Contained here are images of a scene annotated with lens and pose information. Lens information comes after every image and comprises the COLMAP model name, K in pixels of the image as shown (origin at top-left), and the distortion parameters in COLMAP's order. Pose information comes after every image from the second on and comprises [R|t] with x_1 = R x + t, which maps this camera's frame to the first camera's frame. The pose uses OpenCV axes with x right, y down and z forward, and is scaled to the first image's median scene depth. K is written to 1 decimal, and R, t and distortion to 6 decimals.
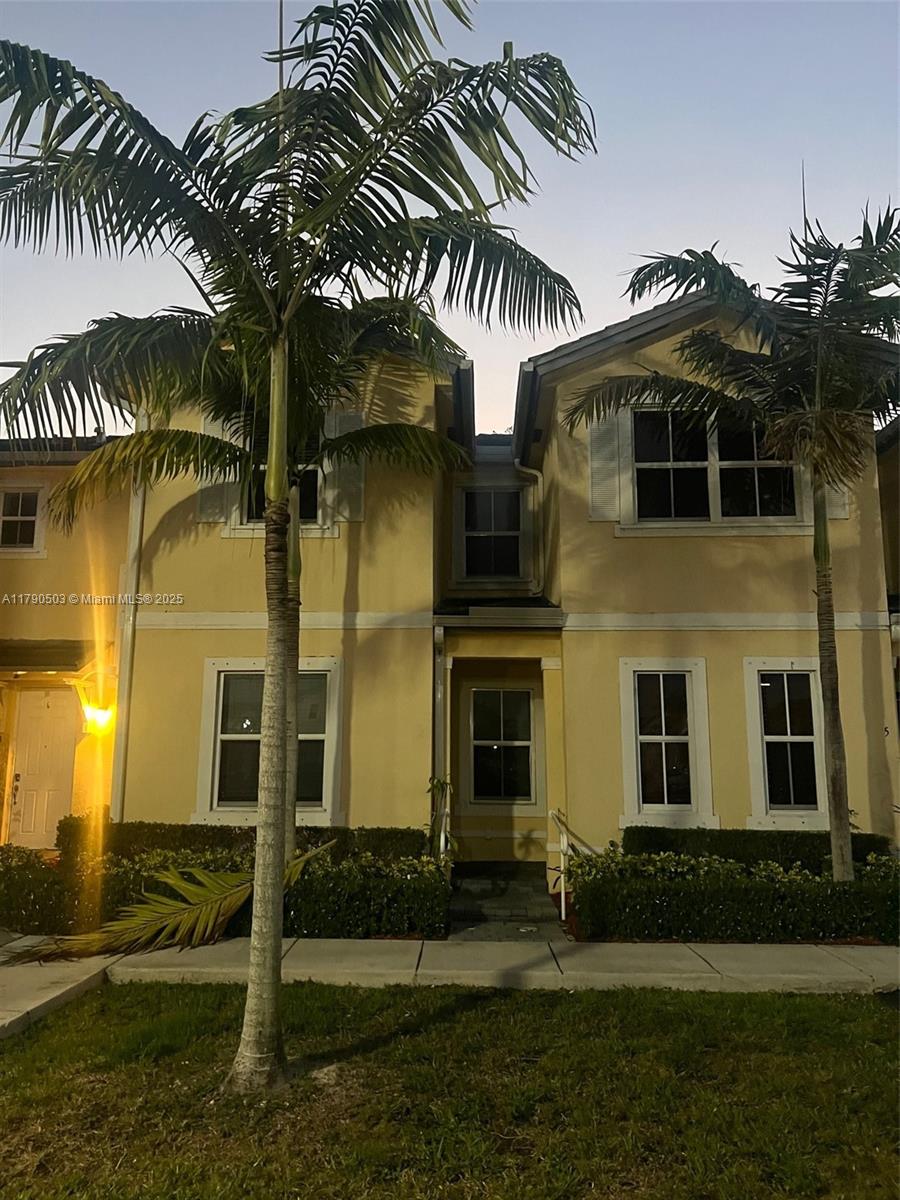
lens RADIAL K [[905.5, 0, 450.0], [0, 905.5, 600.0], [0, 0, 1]] dist [0.116963, -0.151179]
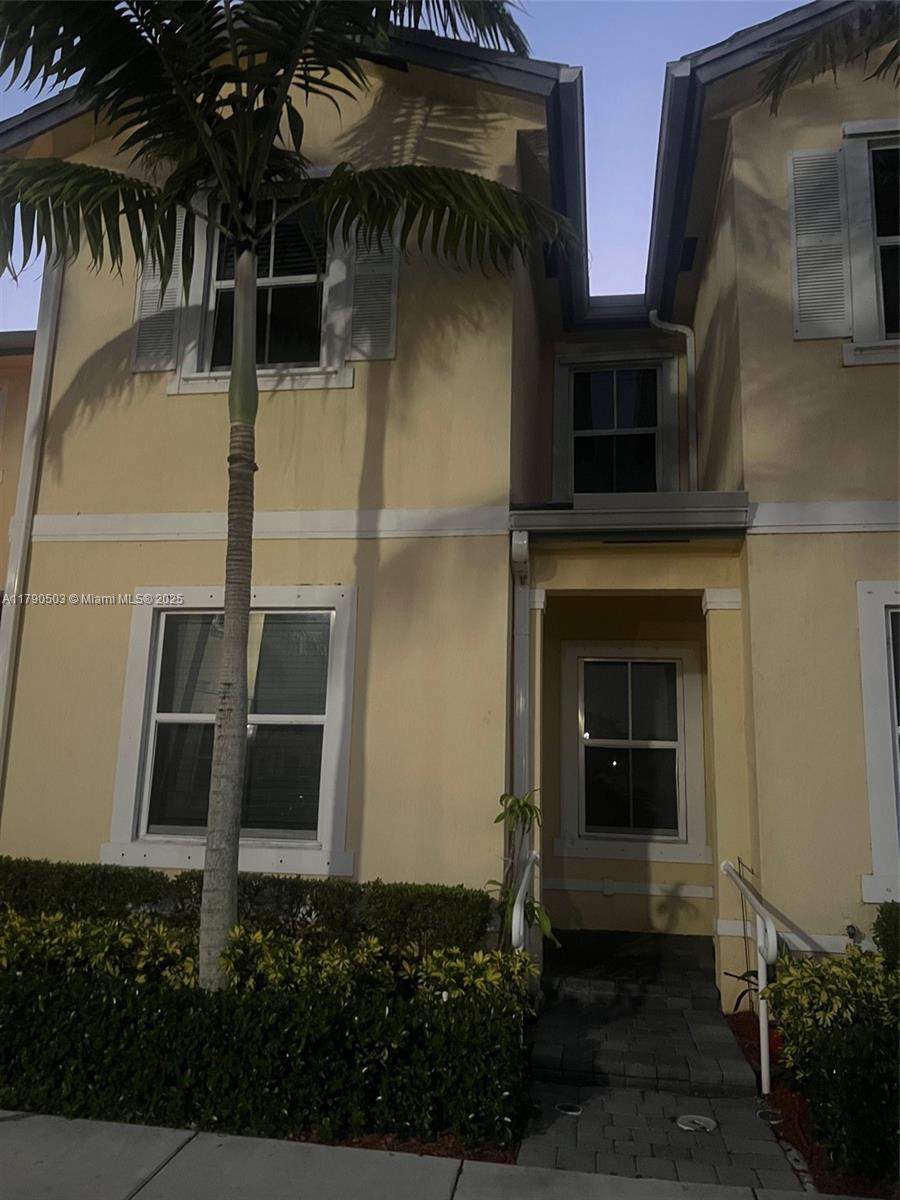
lens RADIAL K [[905.5, 0, 450.0], [0, 905.5, 600.0], [0, 0, 1]] dist [0.116963, -0.151179]
pose [[0.991538, -0.001080, -0.129812, 0.018300], [-0.001055, 0.999865, -0.016374, 0.081212], [0.129812, 0.016372, 0.991403, 0.420125]]
